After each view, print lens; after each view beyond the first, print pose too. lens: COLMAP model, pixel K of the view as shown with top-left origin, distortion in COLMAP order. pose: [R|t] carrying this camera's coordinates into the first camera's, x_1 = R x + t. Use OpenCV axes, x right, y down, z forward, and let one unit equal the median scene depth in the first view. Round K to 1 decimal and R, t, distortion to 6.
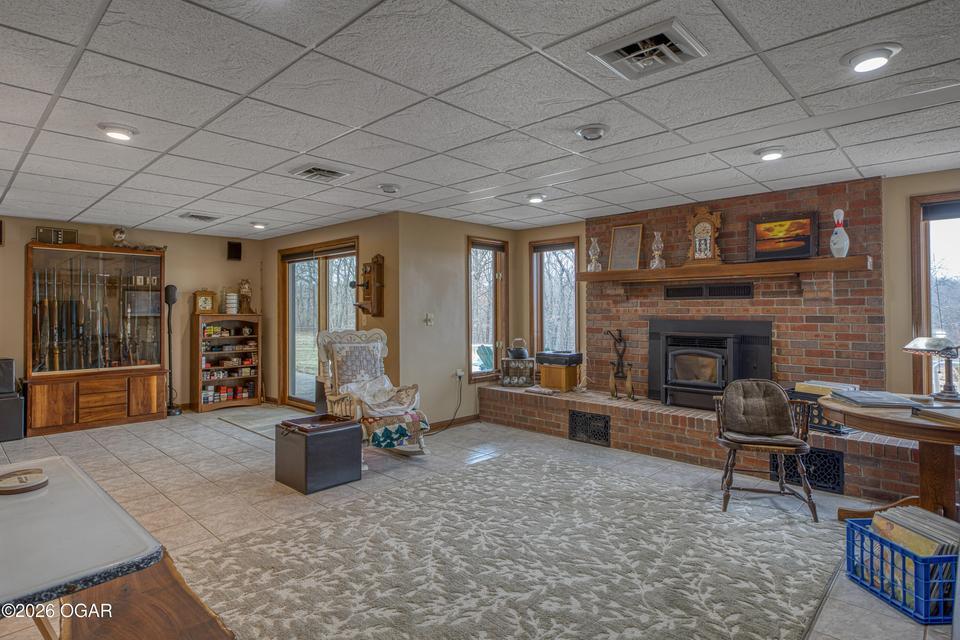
lens RADIAL K [[531.1, 0, 477.5], [0, 531.1, 307.4], [0, 0, 1]] dist [0.002053, 0.000433]
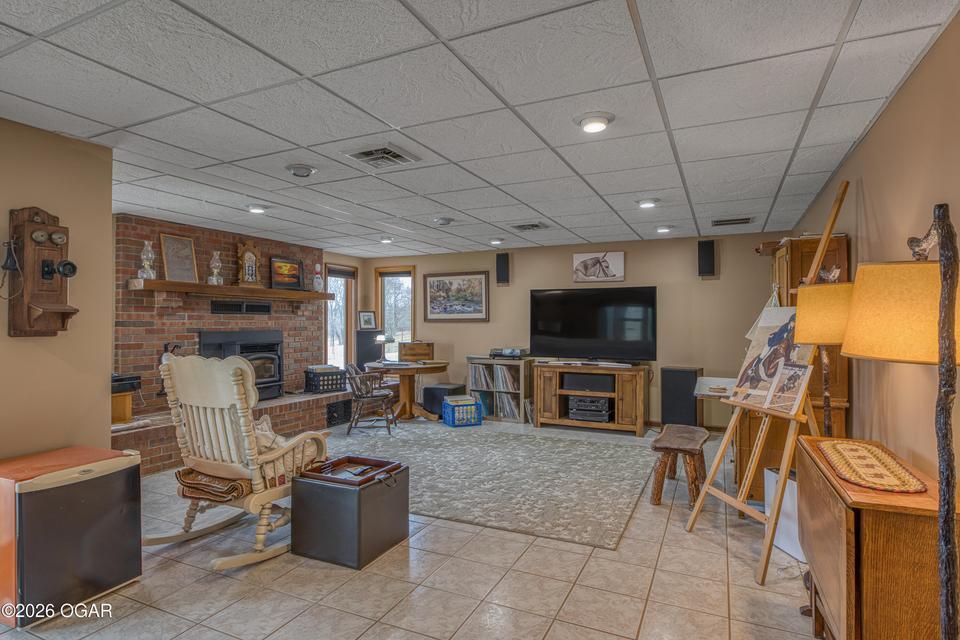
lens RADIAL K [[502.7, 0, 472.0], [0, 502.7, 305.7], [0, 0, 1]] dist [-0.002962, -0.000416]
pose [[-0.304250, 0.040638, 0.951725, -1.173334], [0.005584, 0.999149, -0.040878, 0.021669], [-0.952576, -0.007122, -0.304218, 1.195611]]
